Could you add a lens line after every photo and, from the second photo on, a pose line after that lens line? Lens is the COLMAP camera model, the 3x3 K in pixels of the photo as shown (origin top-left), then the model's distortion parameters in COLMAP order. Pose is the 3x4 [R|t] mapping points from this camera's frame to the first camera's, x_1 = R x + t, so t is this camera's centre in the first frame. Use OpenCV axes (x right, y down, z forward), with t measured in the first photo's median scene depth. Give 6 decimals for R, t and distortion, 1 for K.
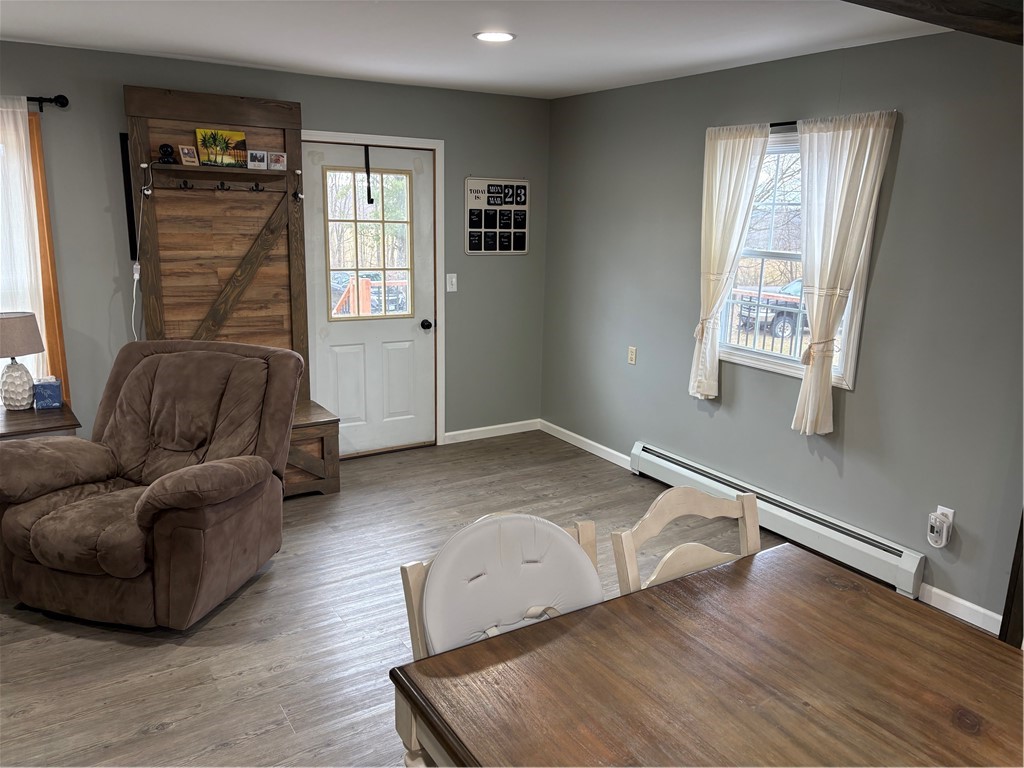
lens RADIAL K [[779.4, 0, 511.4], [0, 779.4, 388.8], [0, 0, 1]] dist [0.070294, -0.073149]
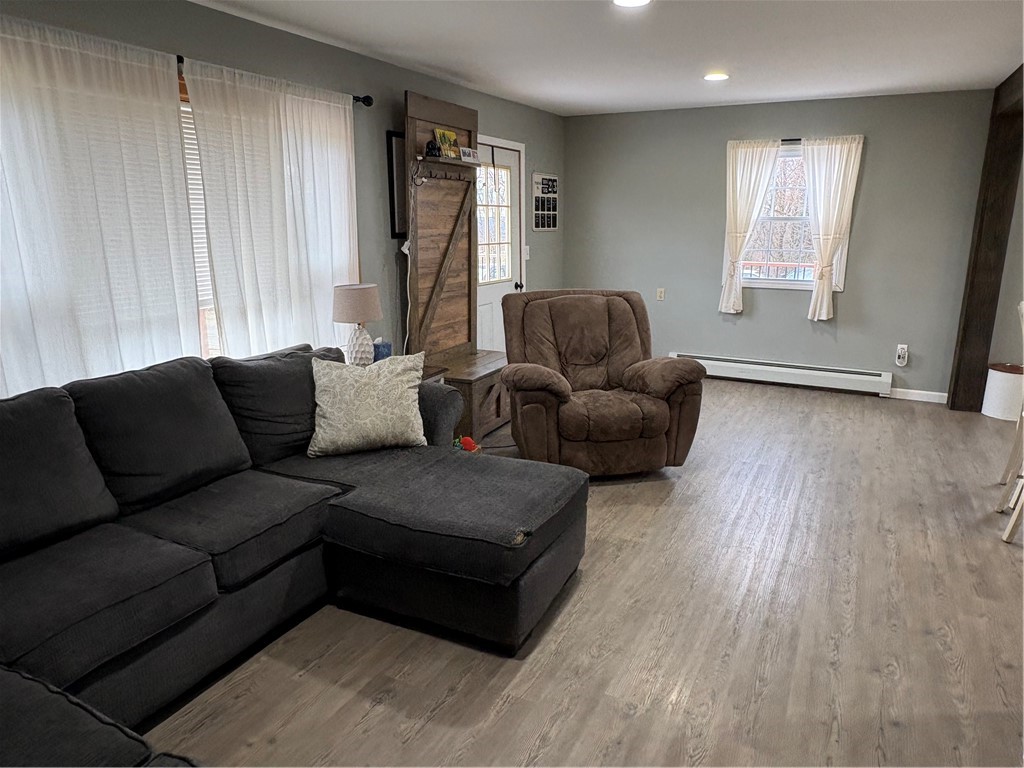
lens RADIAL K [[689.9, 0, 512.3], [0, 689.9, 380.8], [0, 0, 1]] dist [-0.001201, -0.000018]
pose [[0.856024, -0.140528, 0.497468, -0.833721], [0.137455, 0.989574, 0.043012, 0.026768], [-0.498325, 0.031560, 0.866415, 0.023992]]
